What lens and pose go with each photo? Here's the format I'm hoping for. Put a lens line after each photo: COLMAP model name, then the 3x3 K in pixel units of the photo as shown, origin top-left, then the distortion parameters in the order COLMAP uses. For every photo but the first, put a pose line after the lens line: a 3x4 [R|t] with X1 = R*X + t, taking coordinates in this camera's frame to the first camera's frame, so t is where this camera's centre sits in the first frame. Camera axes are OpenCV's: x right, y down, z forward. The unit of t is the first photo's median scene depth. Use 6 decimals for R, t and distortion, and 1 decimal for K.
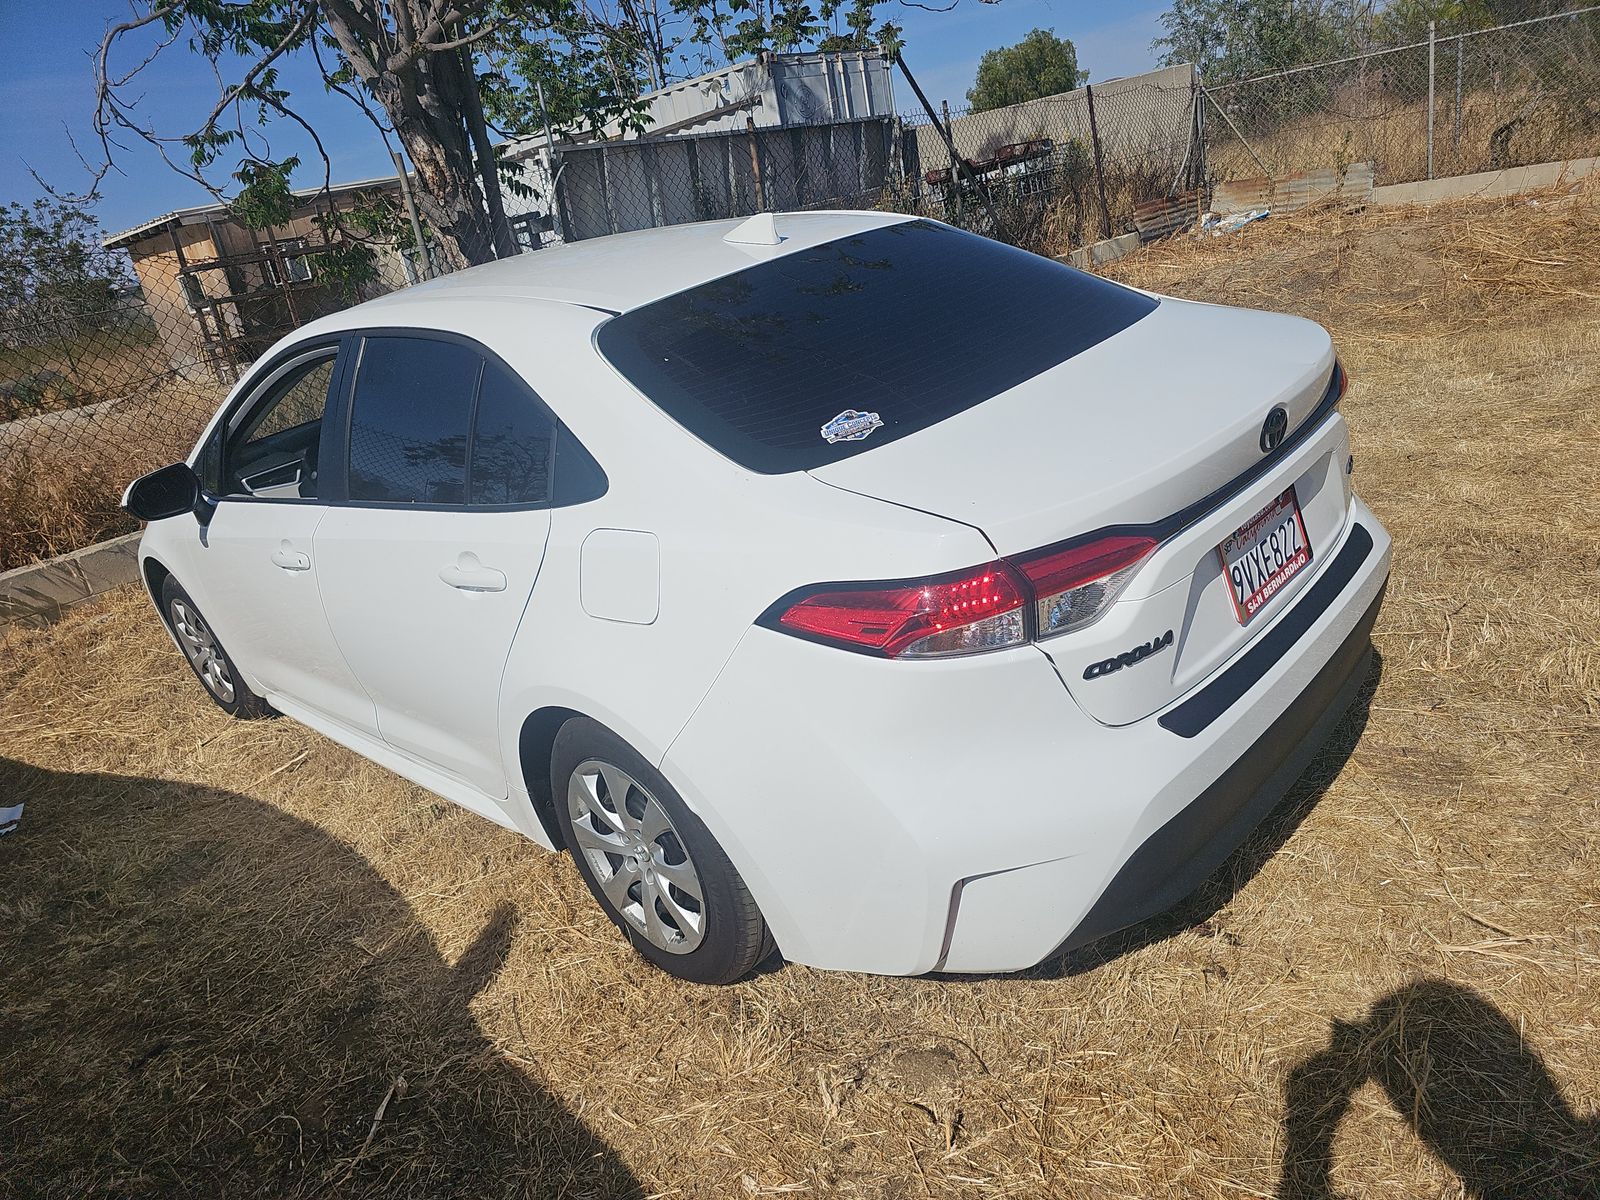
lens RADIAL K [[1100.0, 0, 800.0], [0, 1100.0, 600.0], [0, 0, 1]] dist [-0.015130, -0.002792]
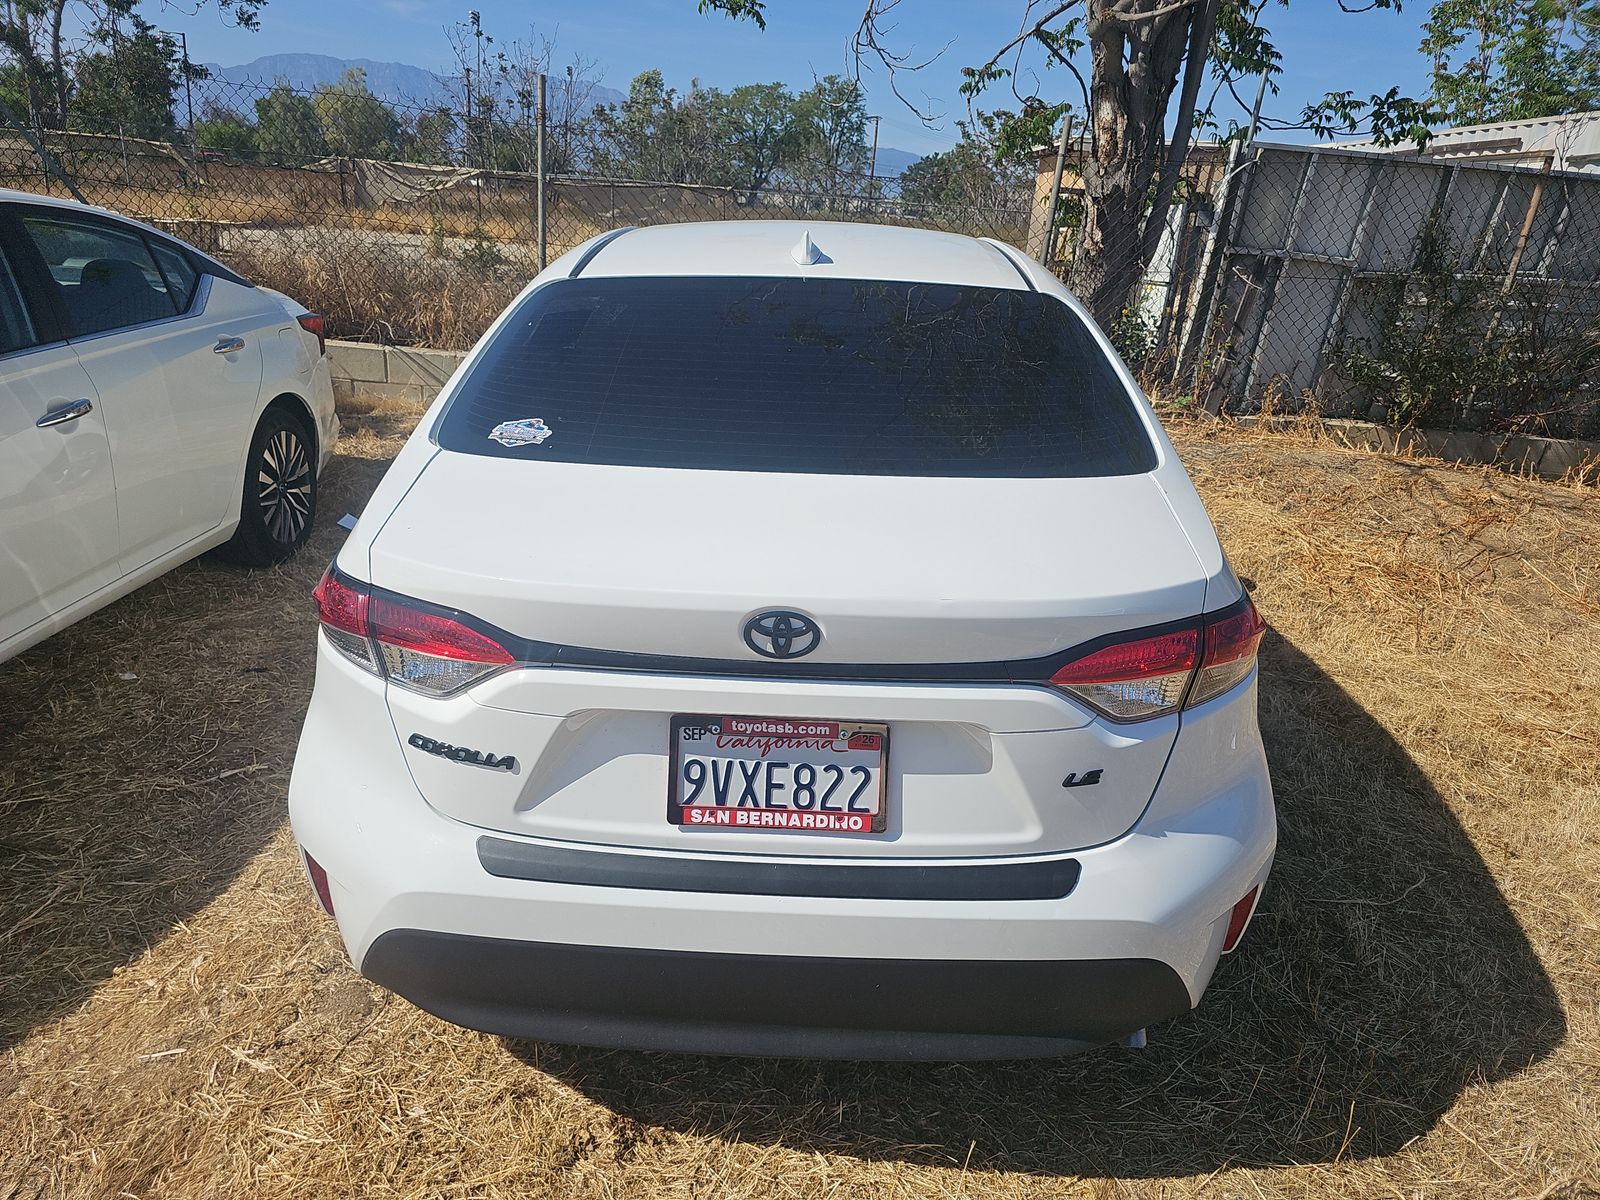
lens RADIAL K [[1050.1, 0, 800.0], [0, 1050.1, 600.0], [0, 0, 1]] dist [0.001587, 0.000840]
pose [[0.641627, 0.455588, -0.617053, 0.847187], [-0.421677, 0.881523, 0.212383, -0.323682], [0.640706, 0.123926, 0.757719, 0.432026]]
